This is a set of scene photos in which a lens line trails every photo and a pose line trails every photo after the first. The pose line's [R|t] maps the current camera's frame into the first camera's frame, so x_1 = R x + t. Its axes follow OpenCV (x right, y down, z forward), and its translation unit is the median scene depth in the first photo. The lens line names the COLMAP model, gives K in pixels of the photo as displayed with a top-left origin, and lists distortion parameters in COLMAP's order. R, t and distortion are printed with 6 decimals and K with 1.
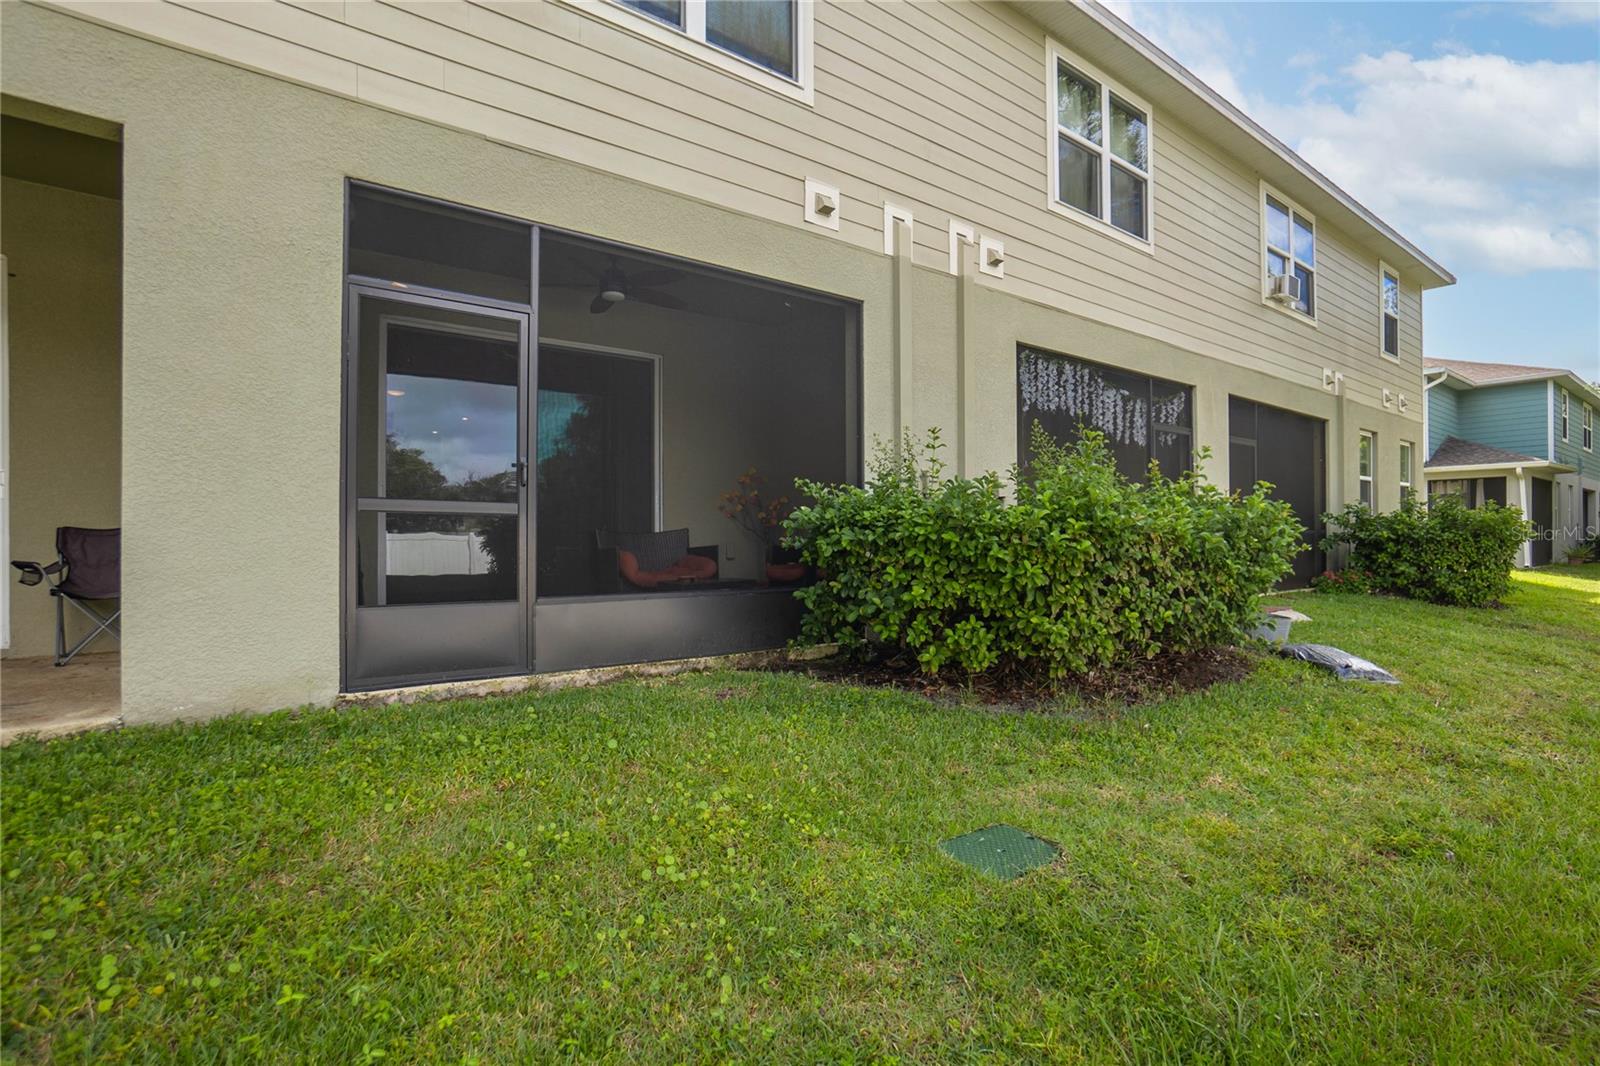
lens RADIAL K [[800.3, 0, 811.4], [0, 800.3, 535.1], [0, 0, 1]] dist [-0.026867, 0.011864]
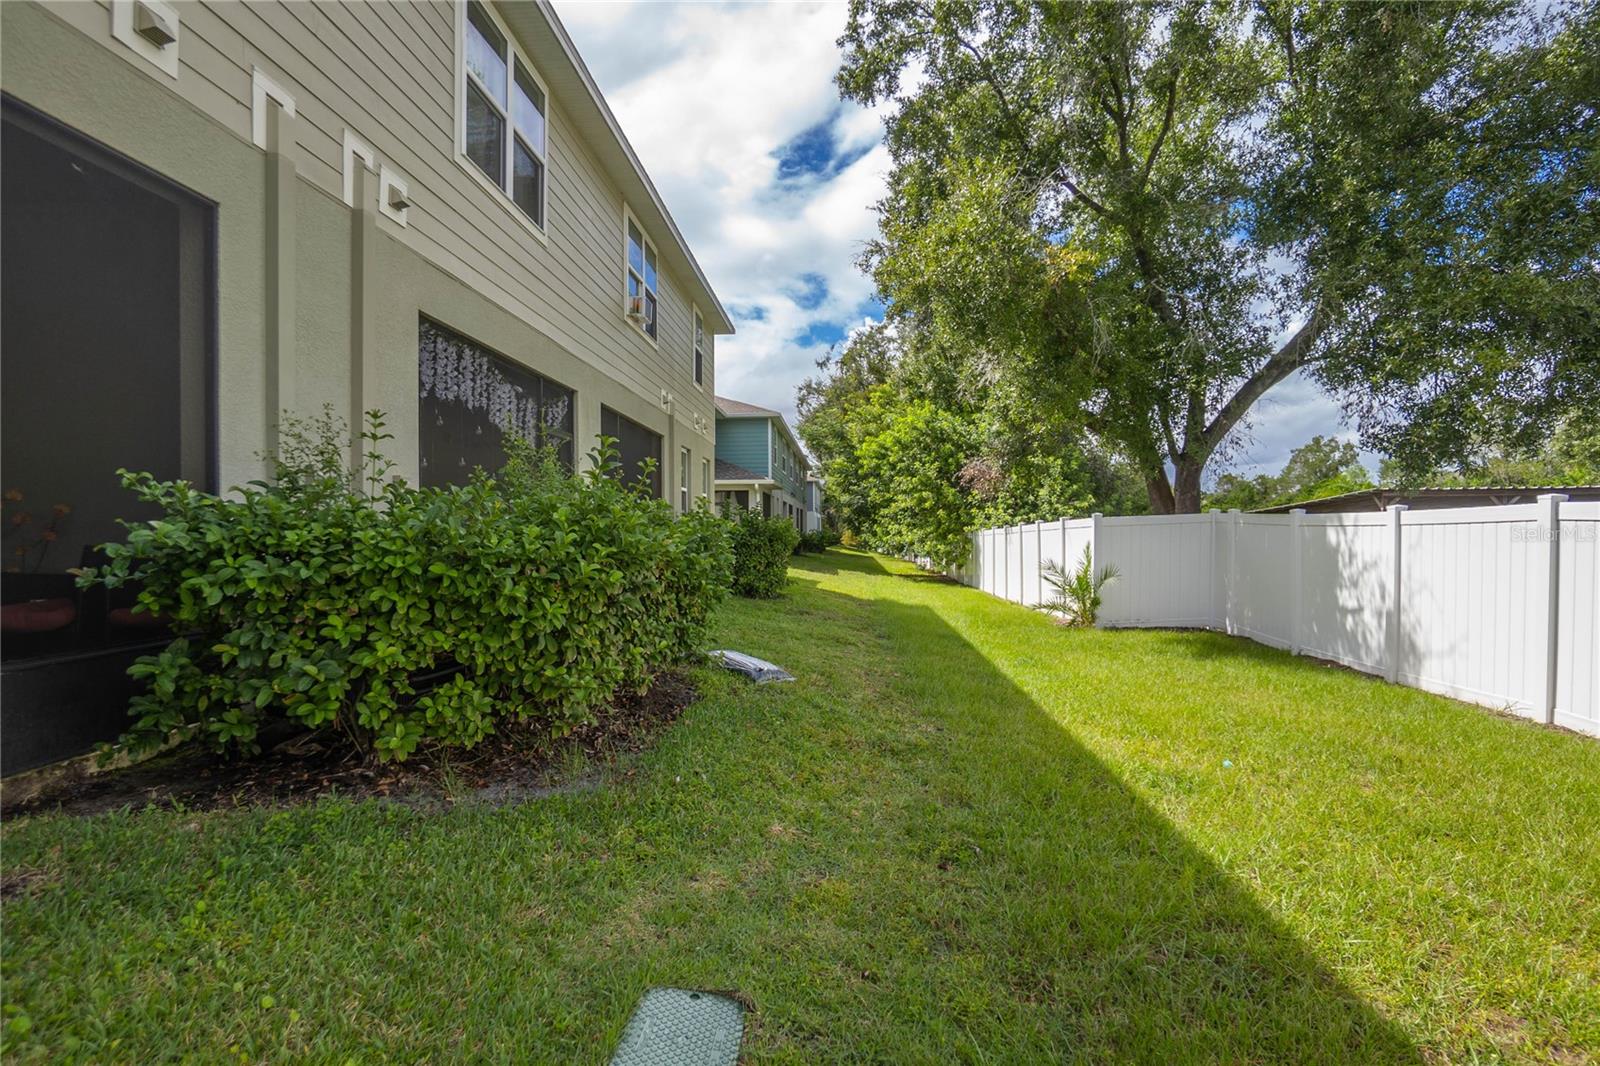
lens RADIAL K [[800.3, 0, 801.0], [0, 800.3, 534.8], [0, 0, 1]] dist [-0.026867, 0.011864]
pose [[0.674288, -0.000640, 0.738468, -0.116783], [-0.003334, 0.999987, 0.003911, -0.028970], [-0.738461, -0.005099, 0.674277, 0.253649]]
